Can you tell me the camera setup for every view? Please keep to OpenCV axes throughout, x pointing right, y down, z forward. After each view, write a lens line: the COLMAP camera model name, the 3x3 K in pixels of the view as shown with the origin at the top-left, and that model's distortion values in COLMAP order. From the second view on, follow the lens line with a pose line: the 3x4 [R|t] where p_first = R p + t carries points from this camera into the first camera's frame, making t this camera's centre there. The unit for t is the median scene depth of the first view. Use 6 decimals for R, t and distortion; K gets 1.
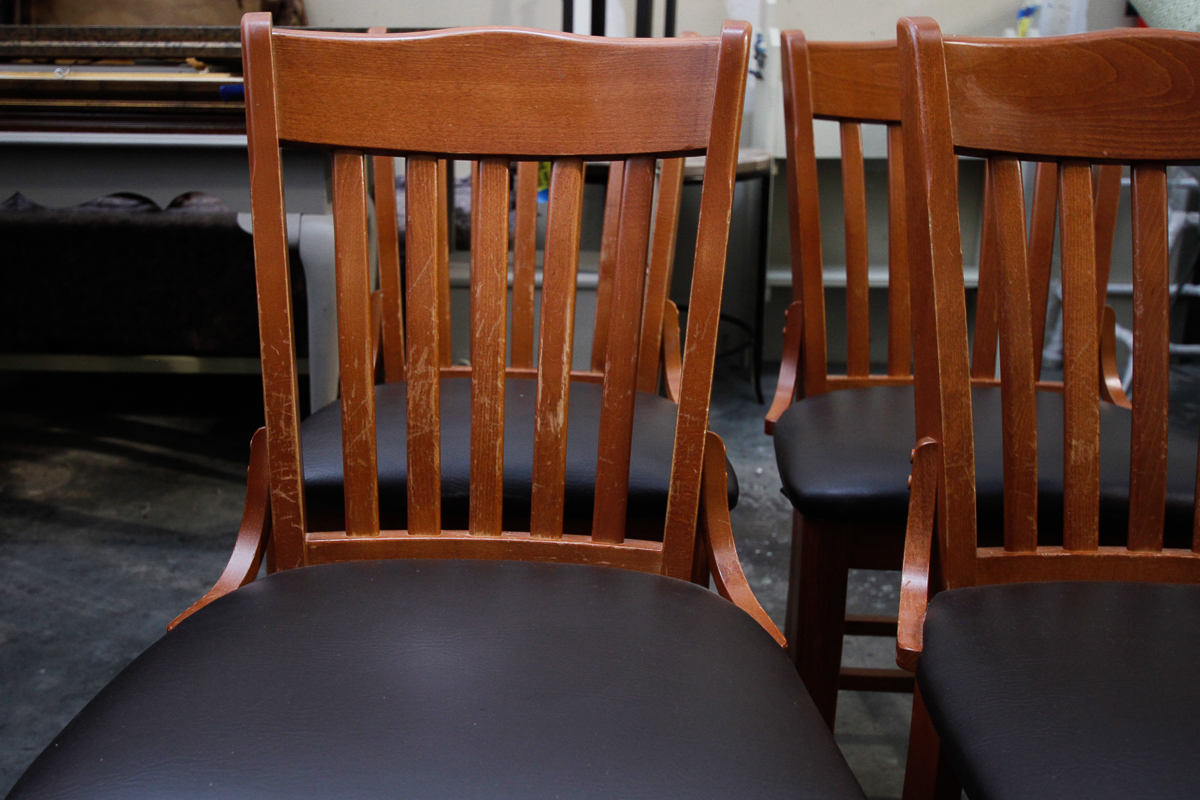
lens RADIAL K [[1170.0, 0, 530.7], [0, 1170.0, 358.9], [0, 0, 1]] dist [-0.003928, 0.038809]
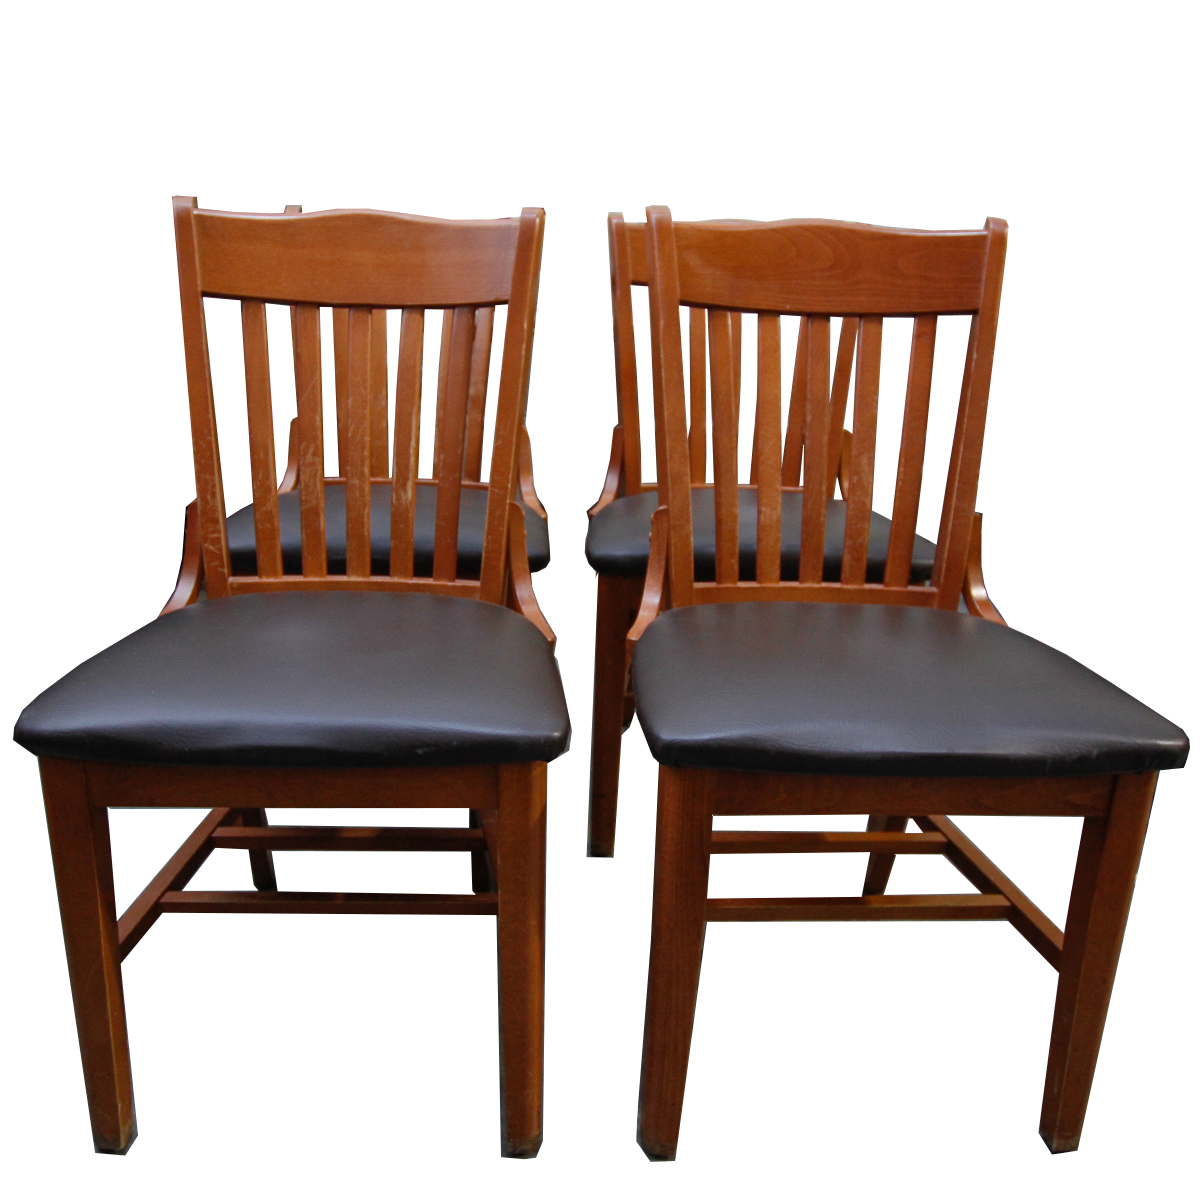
lens RADIAL K [[1071.6, 0, 559.6], [0, 1071.6, 620.5], [0, 0, 1]] dist [-0.032855, 0.026915]
pose [[0.997855, -0.008484, 0.064910, 0.121685], [0.002389, 0.995625, 0.093406, 0.082733], [-0.065419, -0.093051, 0.993510, -0.312792]]
